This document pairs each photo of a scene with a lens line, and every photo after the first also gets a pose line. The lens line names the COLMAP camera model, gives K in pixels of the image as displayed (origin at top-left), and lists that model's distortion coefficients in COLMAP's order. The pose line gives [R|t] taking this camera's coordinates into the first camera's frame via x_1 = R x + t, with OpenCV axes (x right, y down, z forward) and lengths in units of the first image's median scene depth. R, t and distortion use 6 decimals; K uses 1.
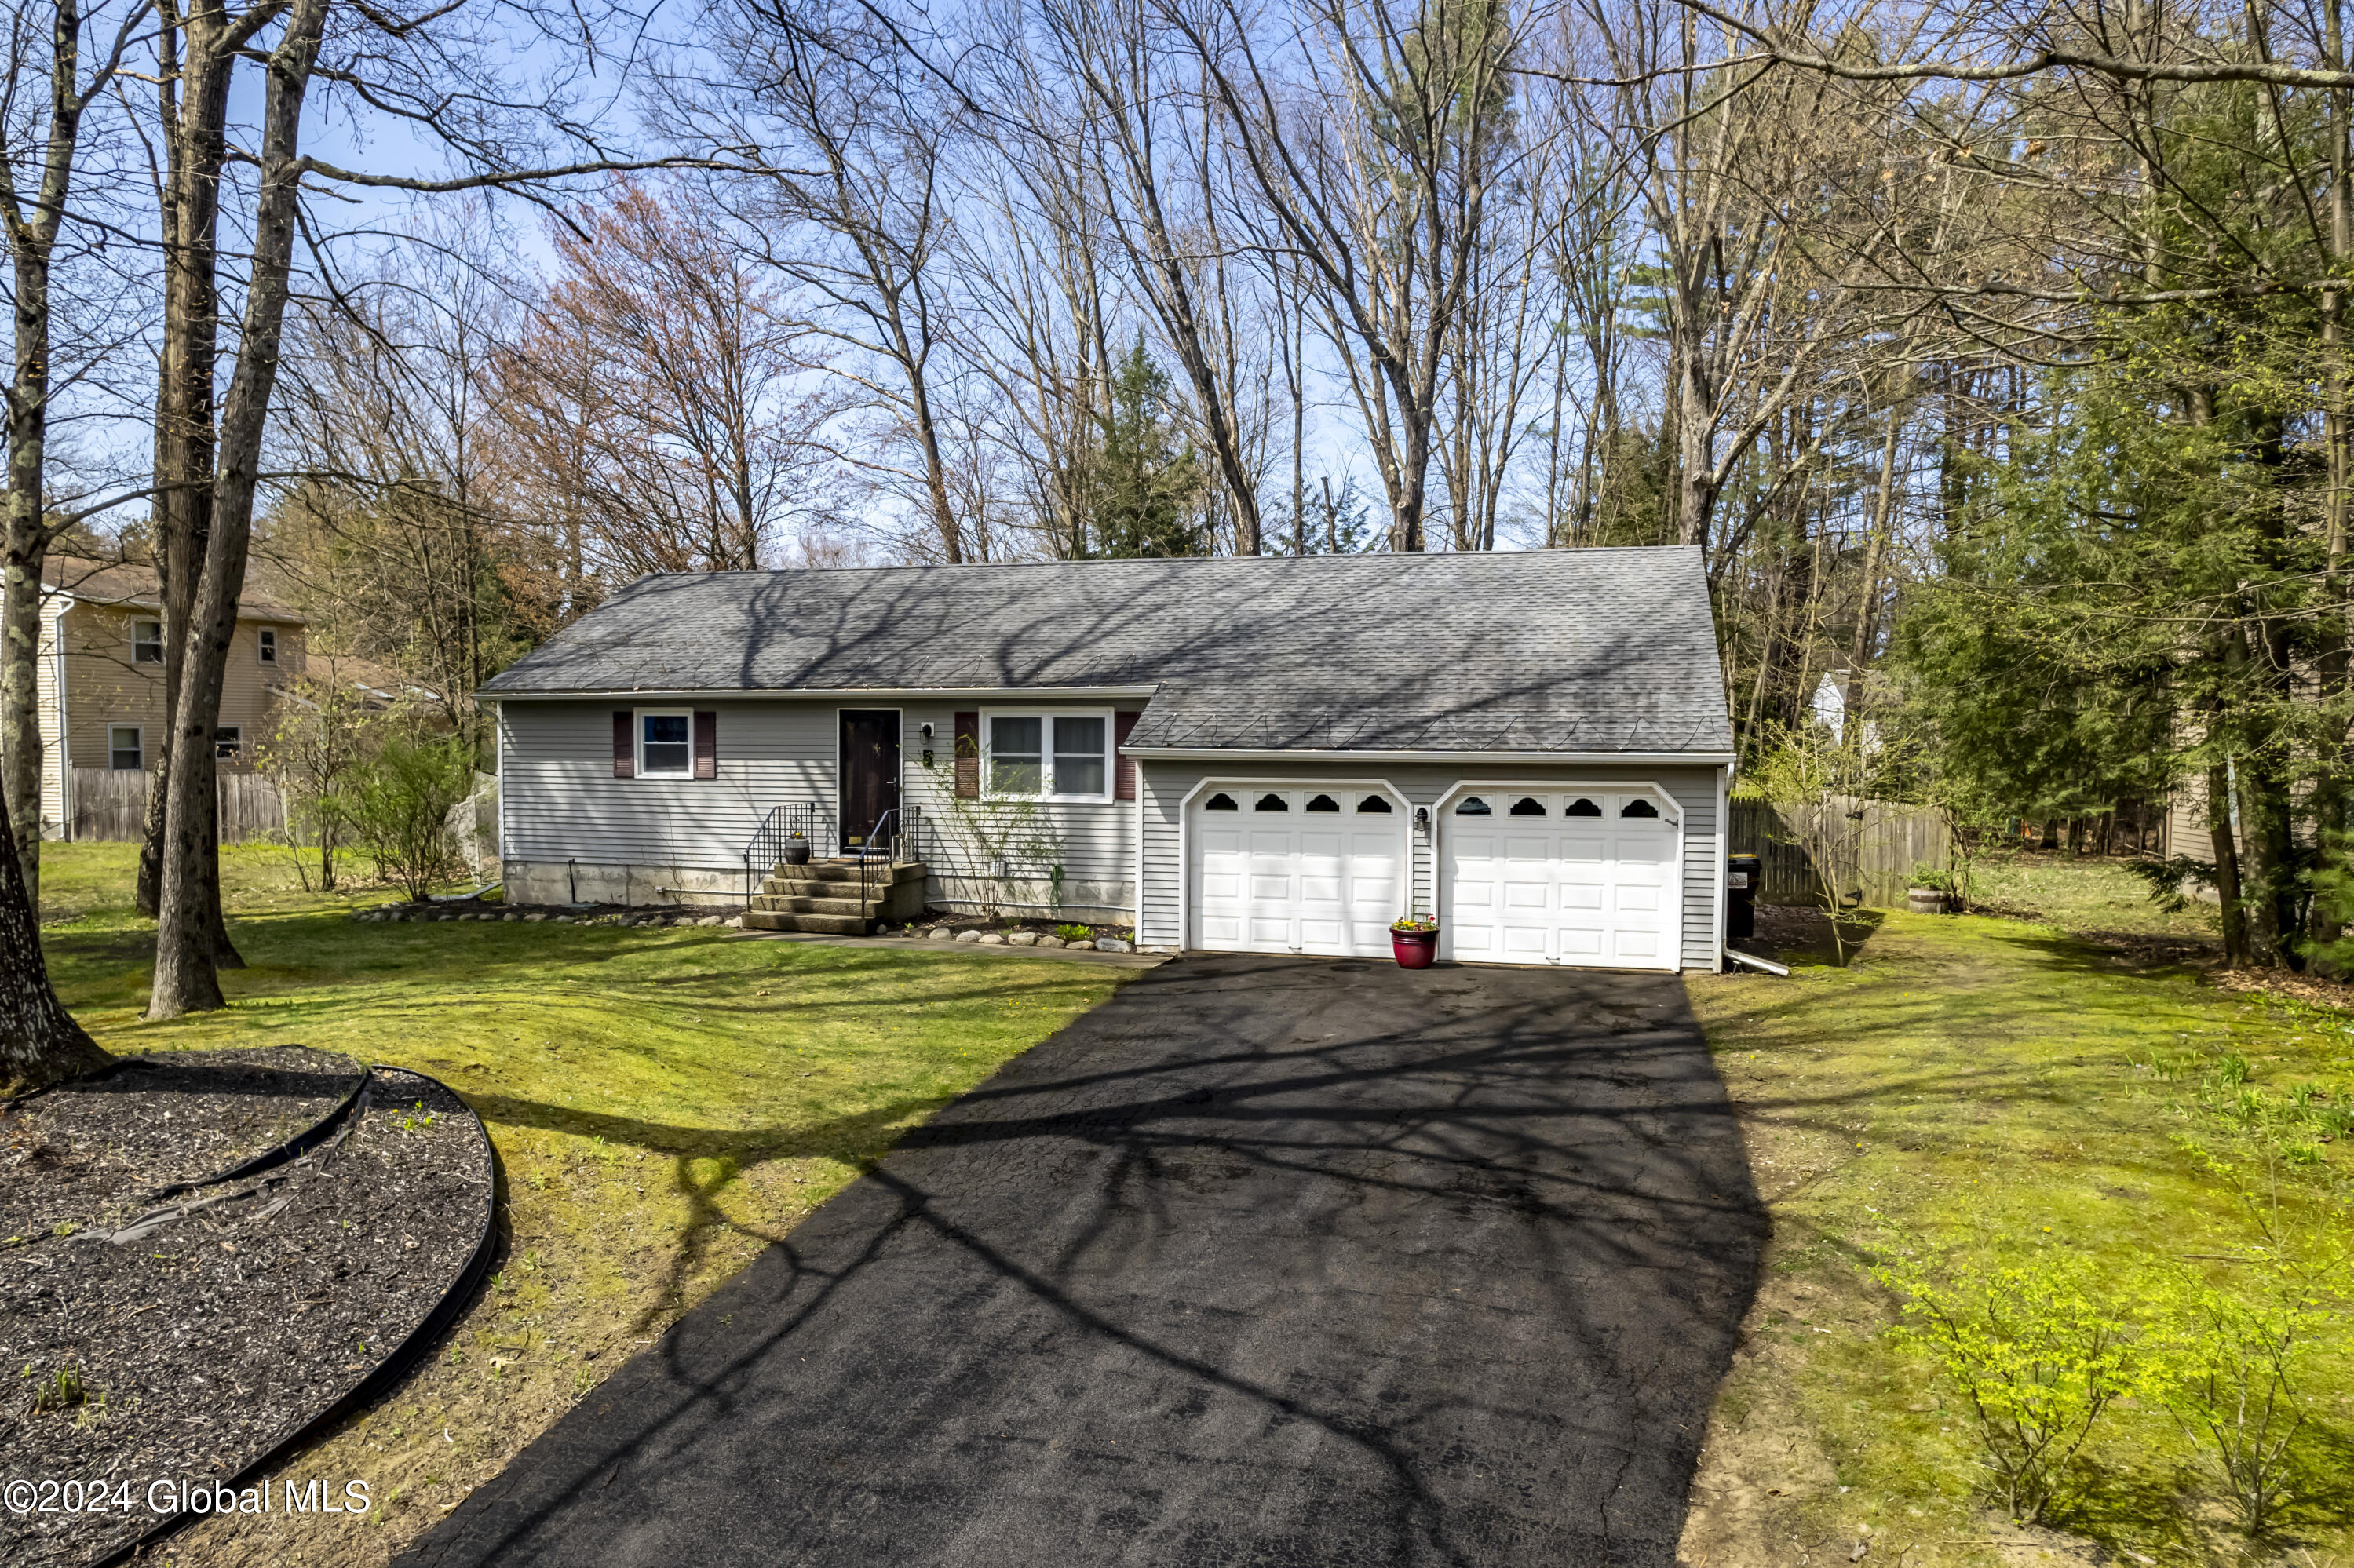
lens RADIAL K [[1509.5, 0, 1167.3], [0, 1509.5, 777.5], [0, 0, 1]] dist [-0.074388, 0.087277]
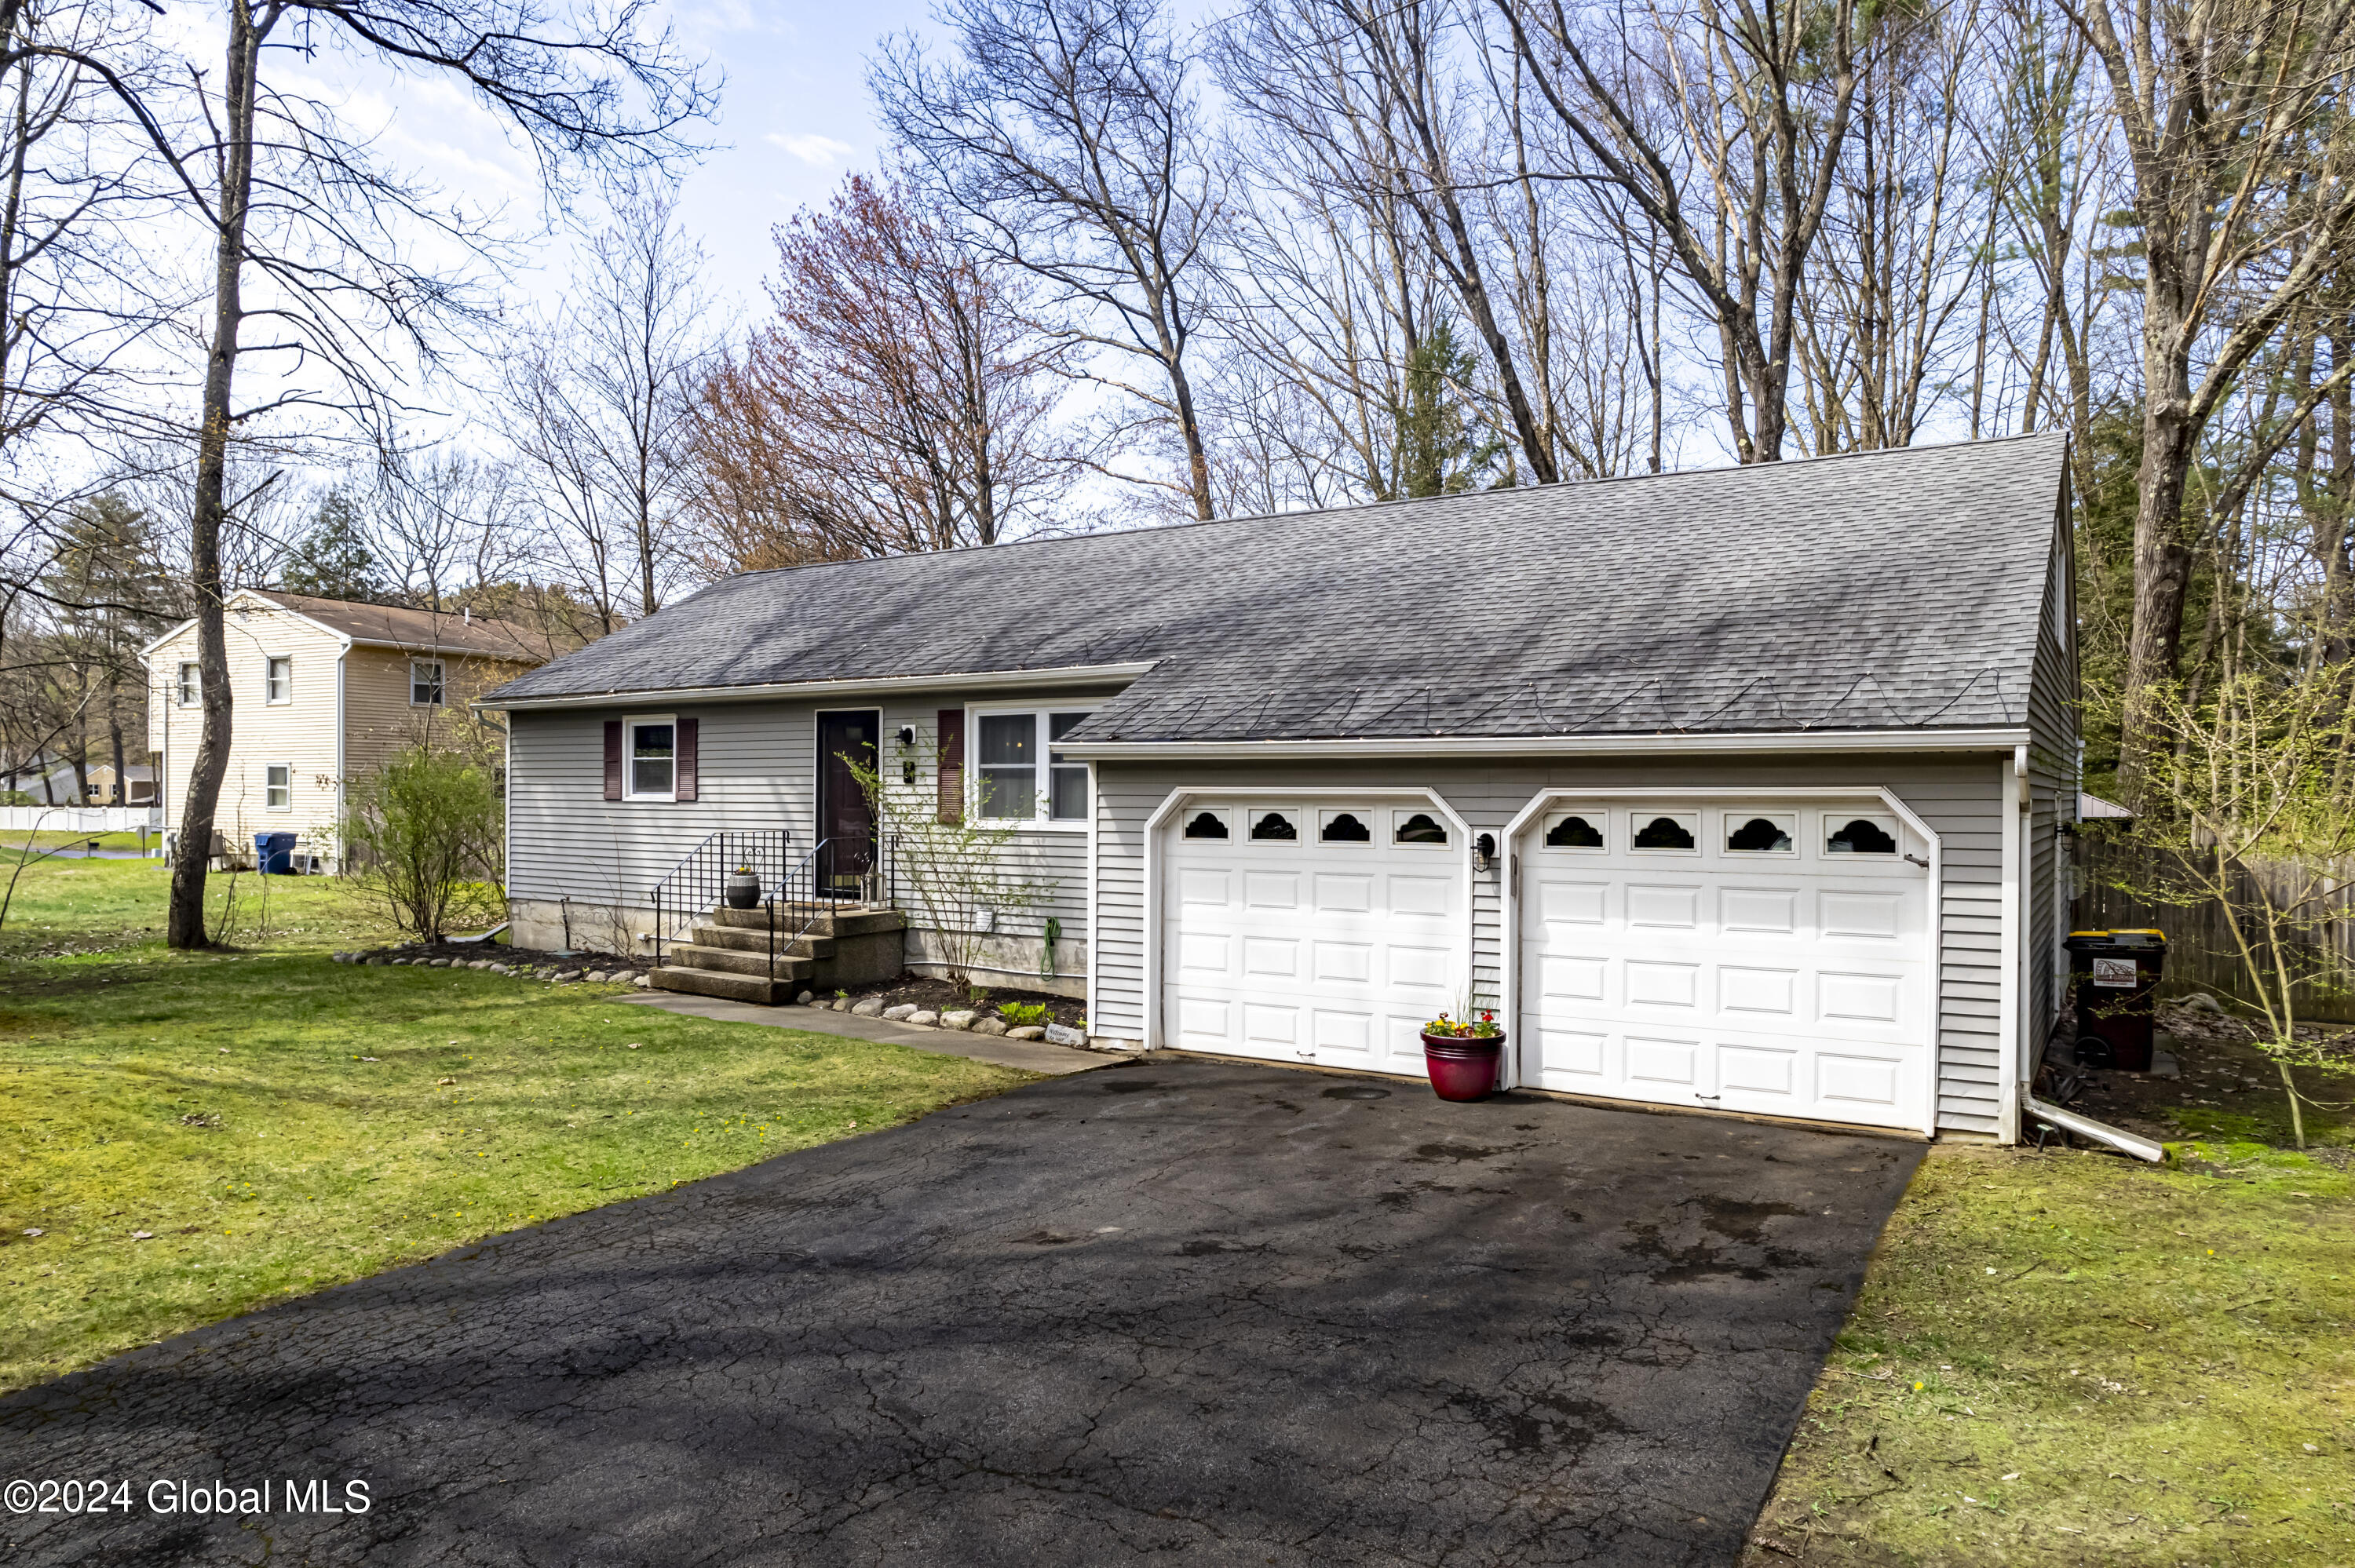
lens RADIAL K [[1510.1, 0, 1167.8], [0, 1510.1, 777.5], [0, 0, 1]] dist [-0.074388, 0.087277]
pose [[0.954713, -0.001754, -0.297522, 0.193927], [-0.011573, 0.999007, -0.043024, 0.021333], [0.297302, 0.044519, 0.953745, 0.324535]]
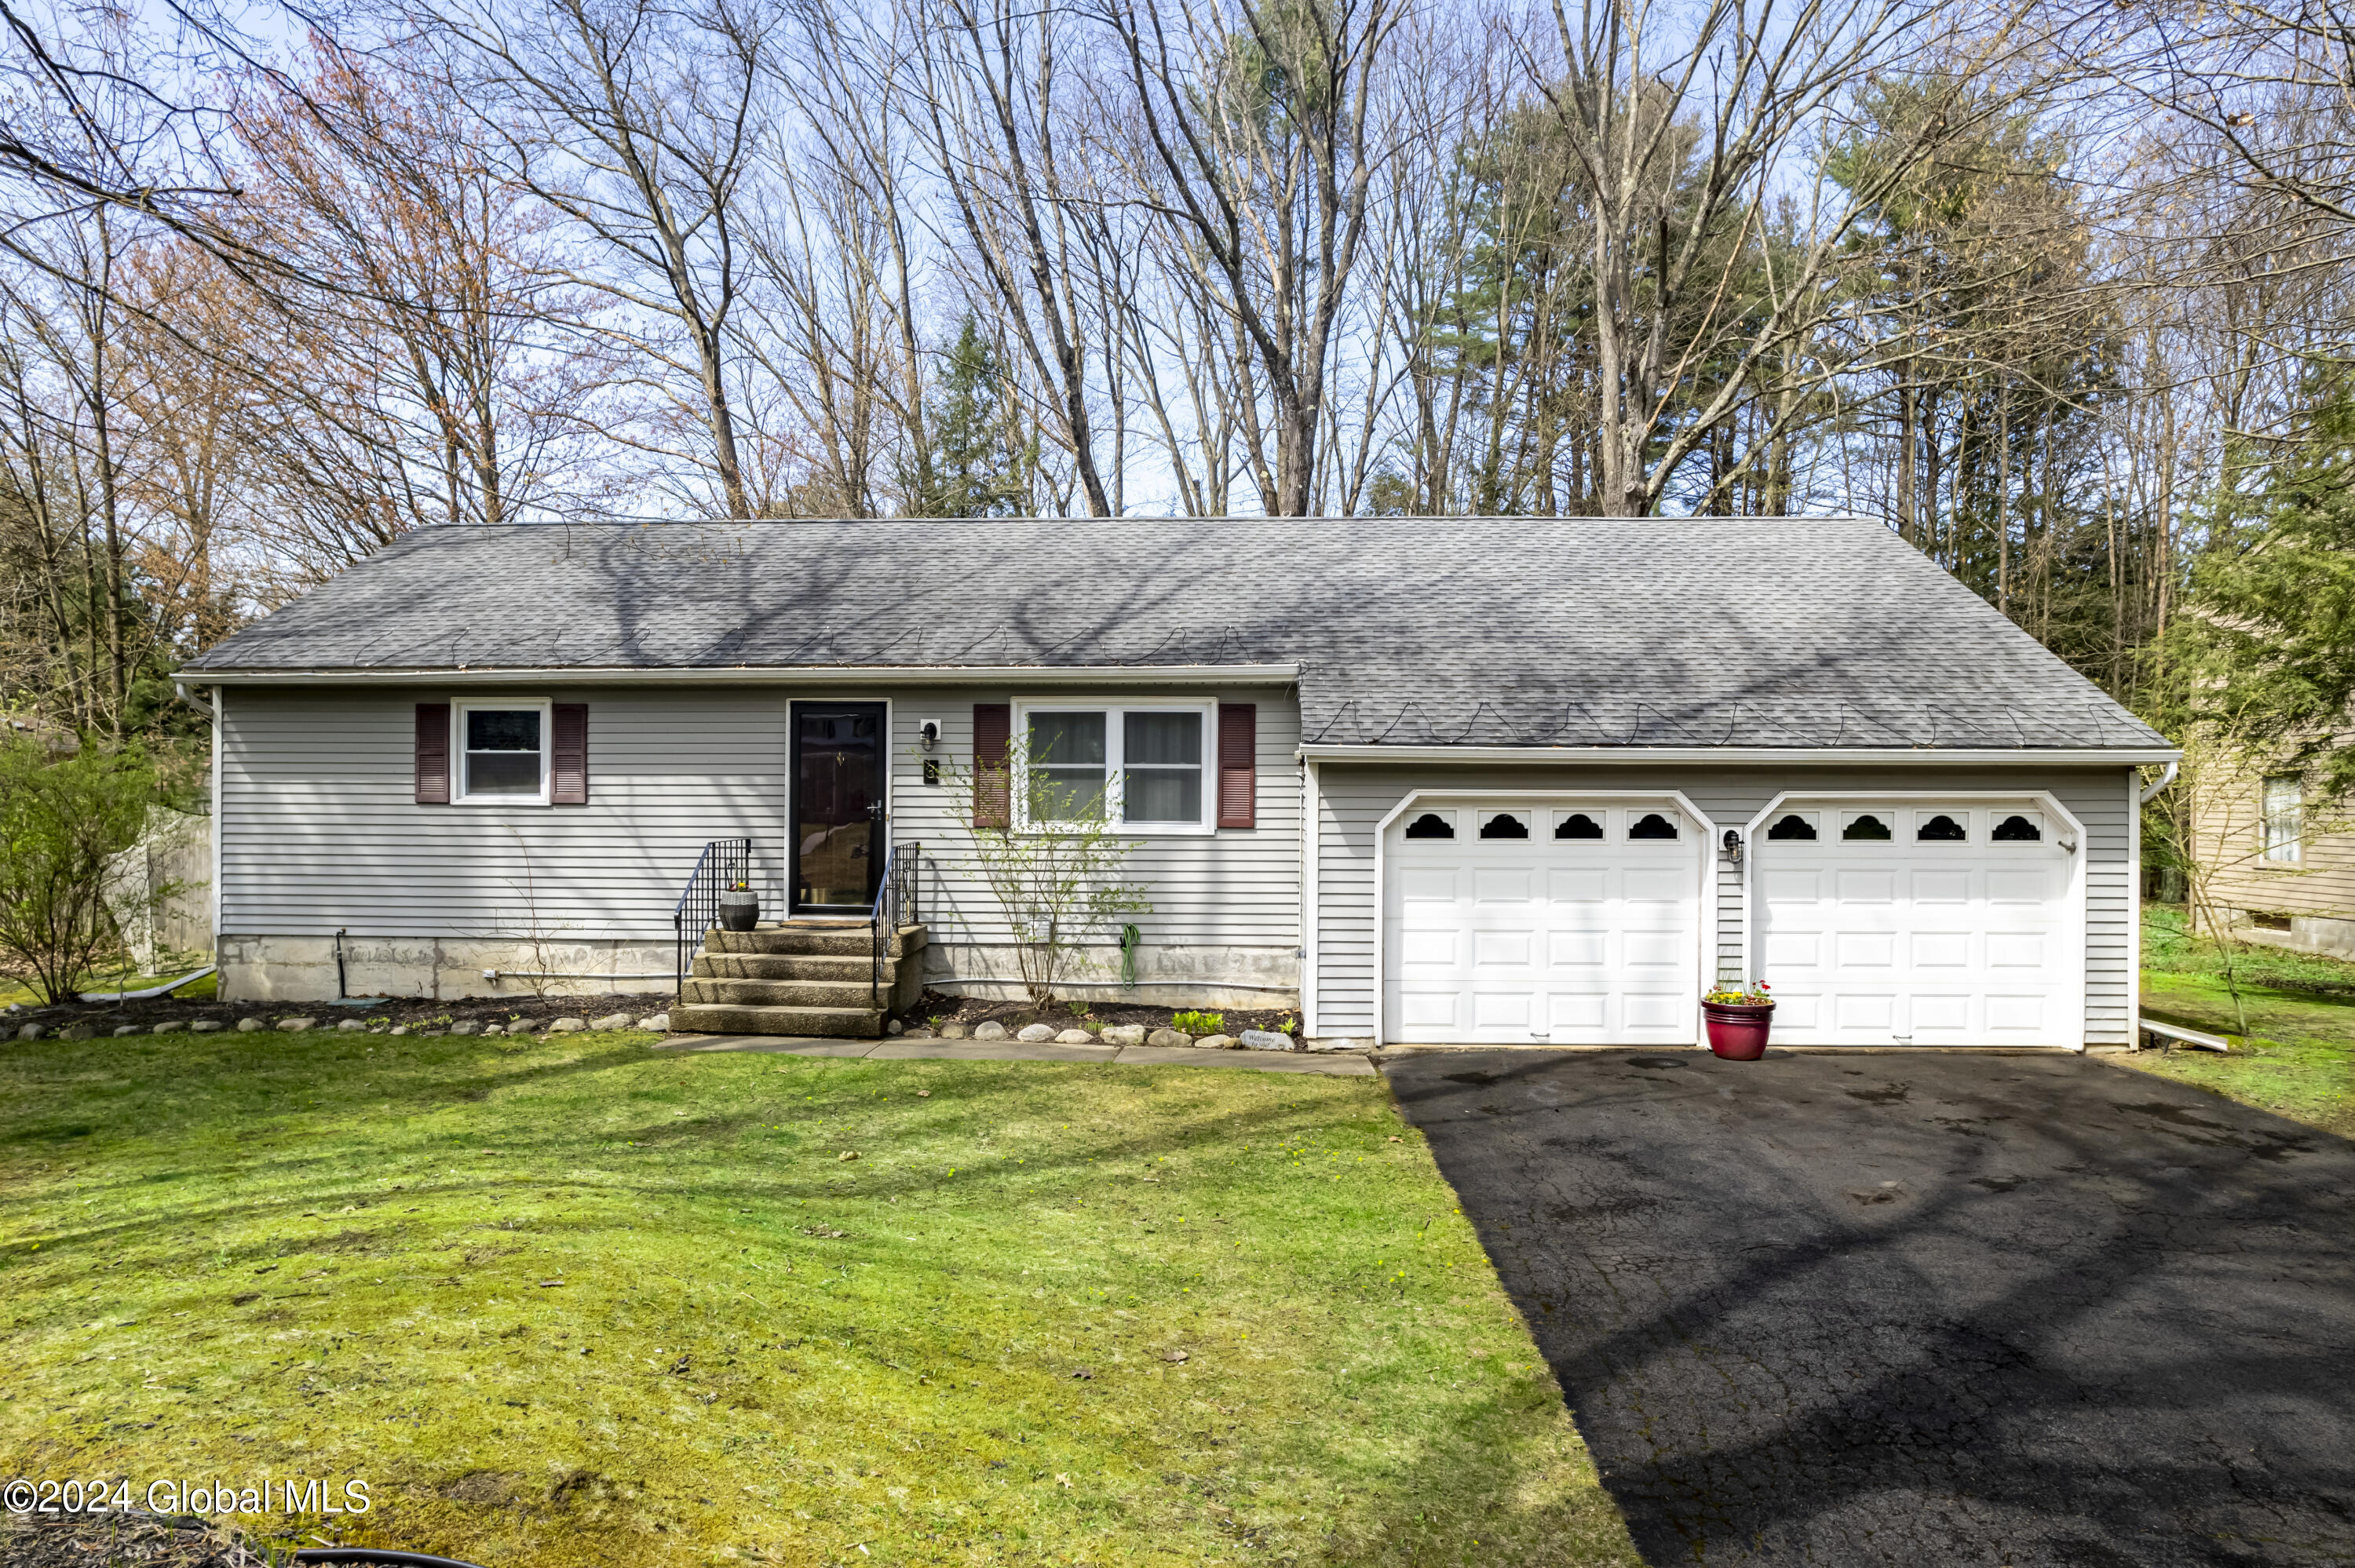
lens RADIAL K [[1516.5, 0, 1177.5], [0, 1516.5, 784.0], [0, 0, 1]] dist [-0.077237, 0.084910]
pose [[0.974829, 0.001923, 0.222946, -0.207029], [0.006596, 0.999276, -0.037462, 0.019709], [-0.222857, 0.037990, 0.974111, 0.312848]]
